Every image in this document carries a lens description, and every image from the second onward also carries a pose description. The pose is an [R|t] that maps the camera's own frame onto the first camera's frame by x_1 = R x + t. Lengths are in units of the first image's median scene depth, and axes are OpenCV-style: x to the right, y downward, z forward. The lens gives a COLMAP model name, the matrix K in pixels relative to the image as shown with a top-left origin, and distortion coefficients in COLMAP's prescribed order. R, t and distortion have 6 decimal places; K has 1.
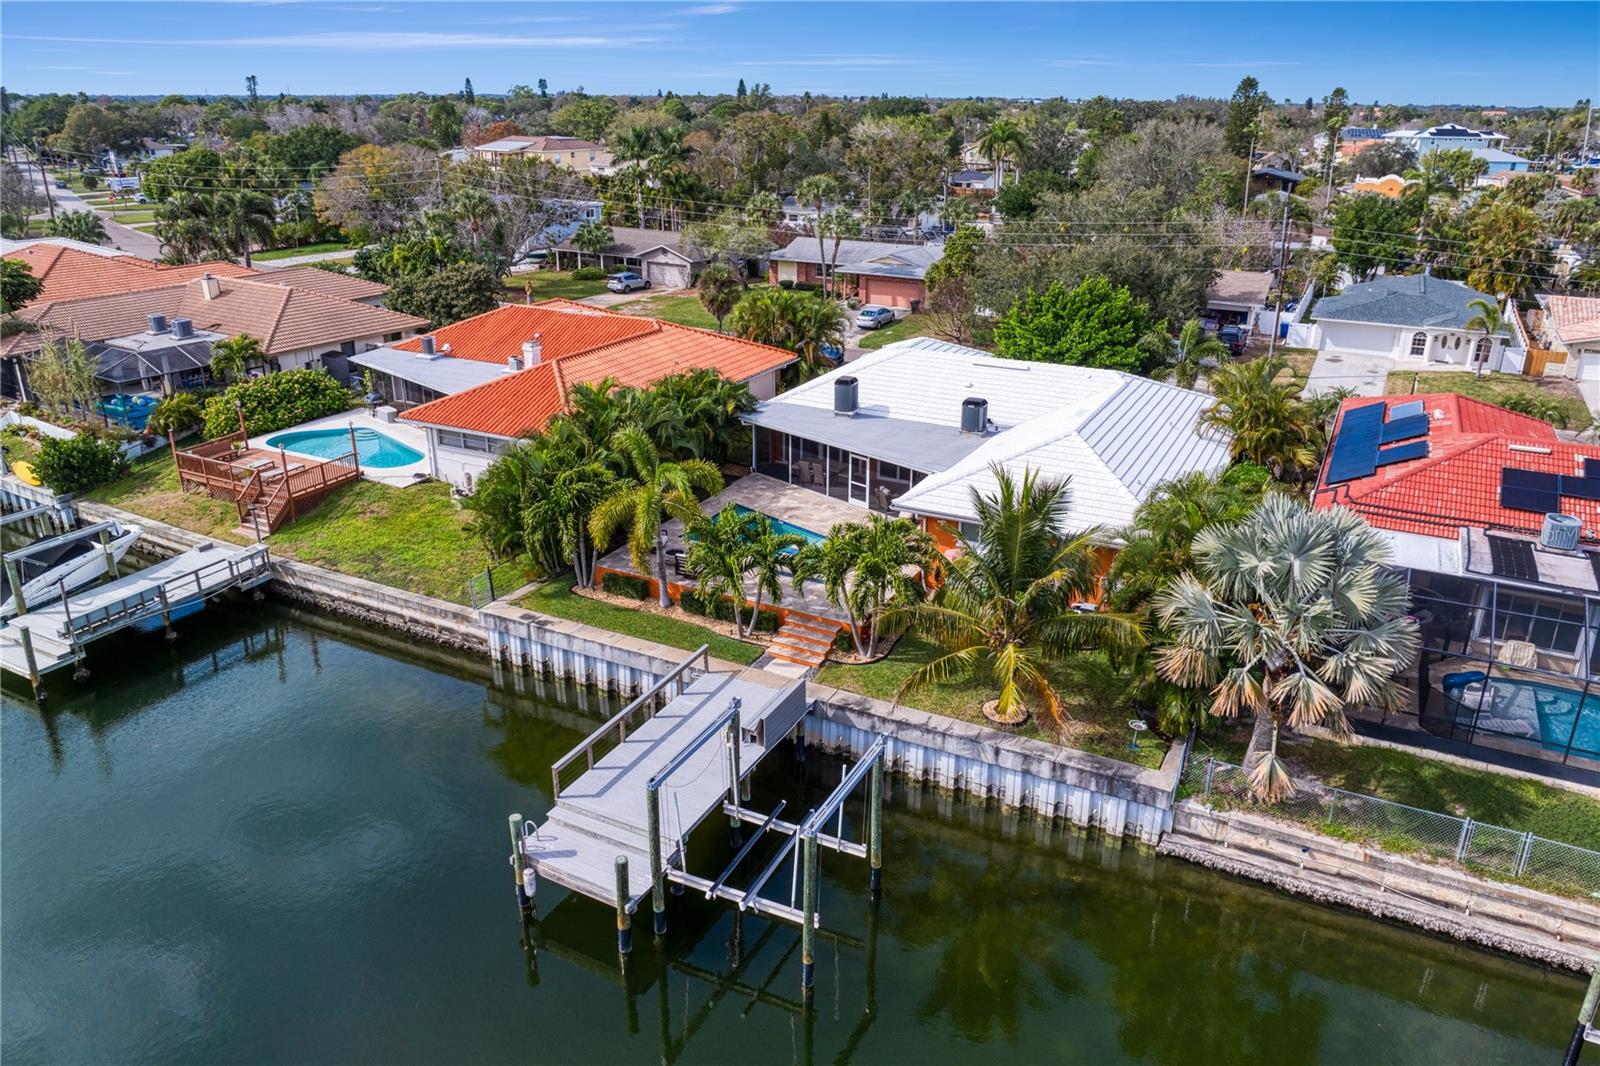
lens RADIAL K [[1129.9, 0, 800.2], [0, 1129.9, 522.7], [0, 0, 1]] dist [-0.038889, 0.000627]
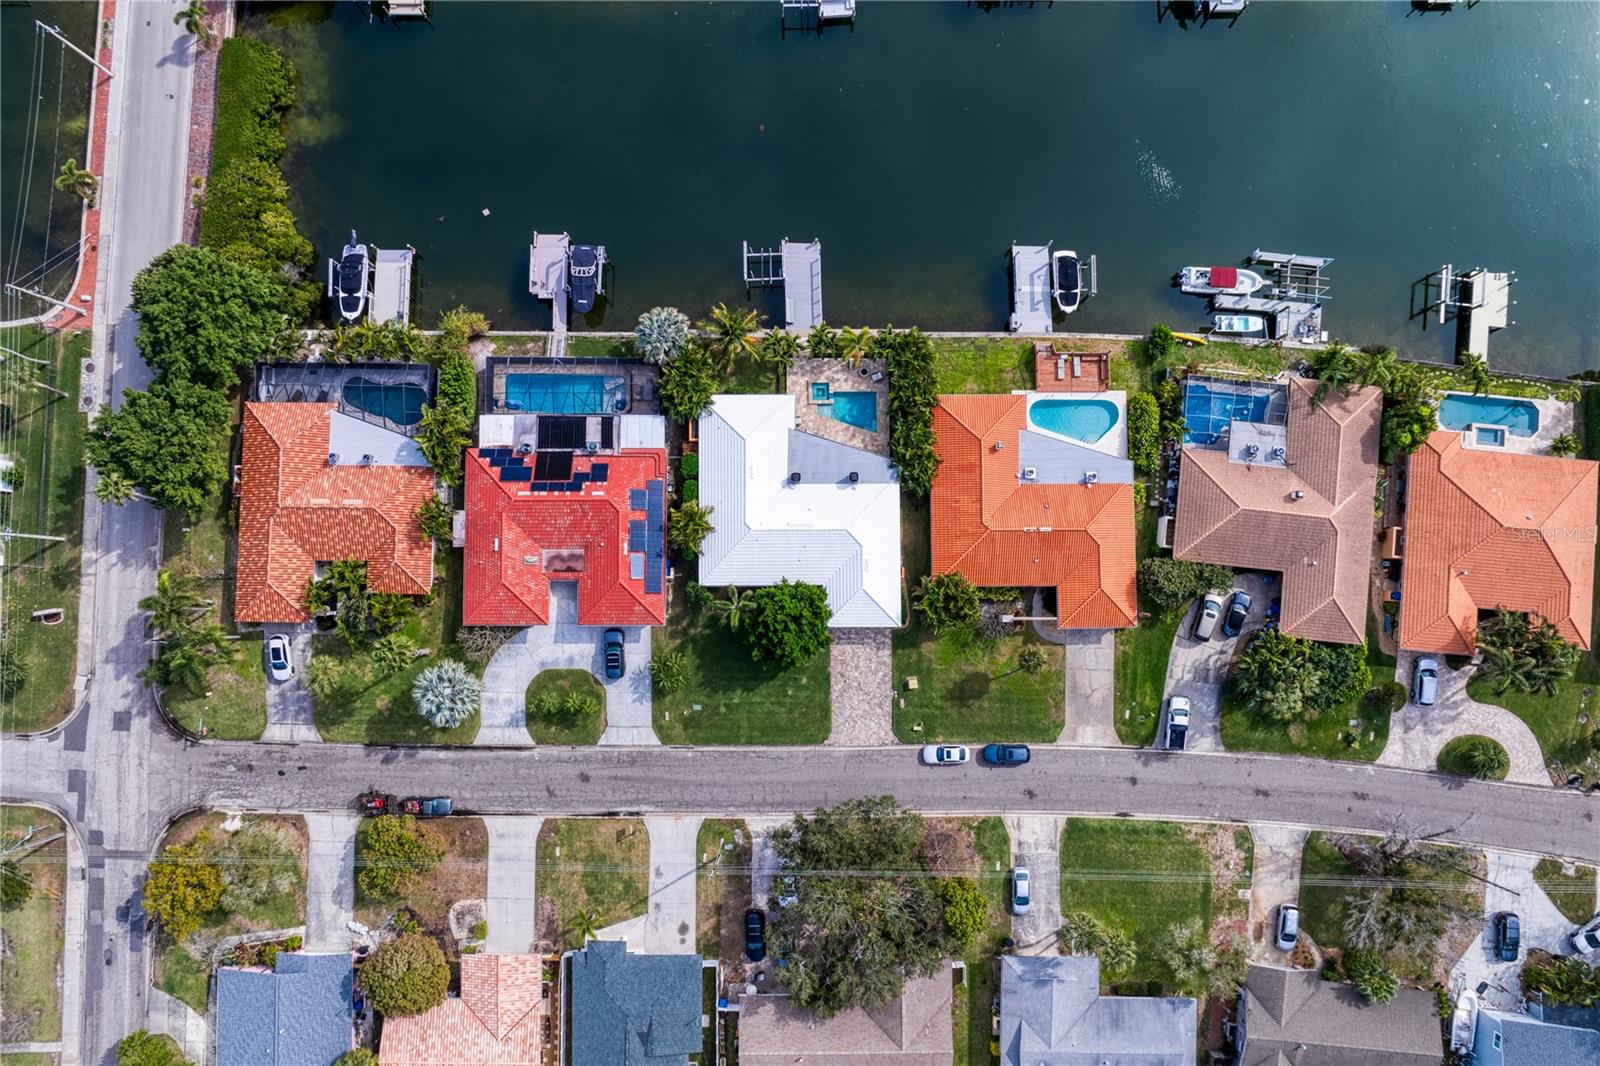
lens RADIAL K [[1129.9, 0, 795.9], [0, 1129.9, 532.2], [0, 0, 1]] dist [-0.038889, 0.000627]
pose [[-0.885936, 0.462768, -0.031032, 0.331193], [-0.165067, -0.252067, 0.953528, -2.876993], [0.433440, 0.849887, 0.299703, 0.421871]]
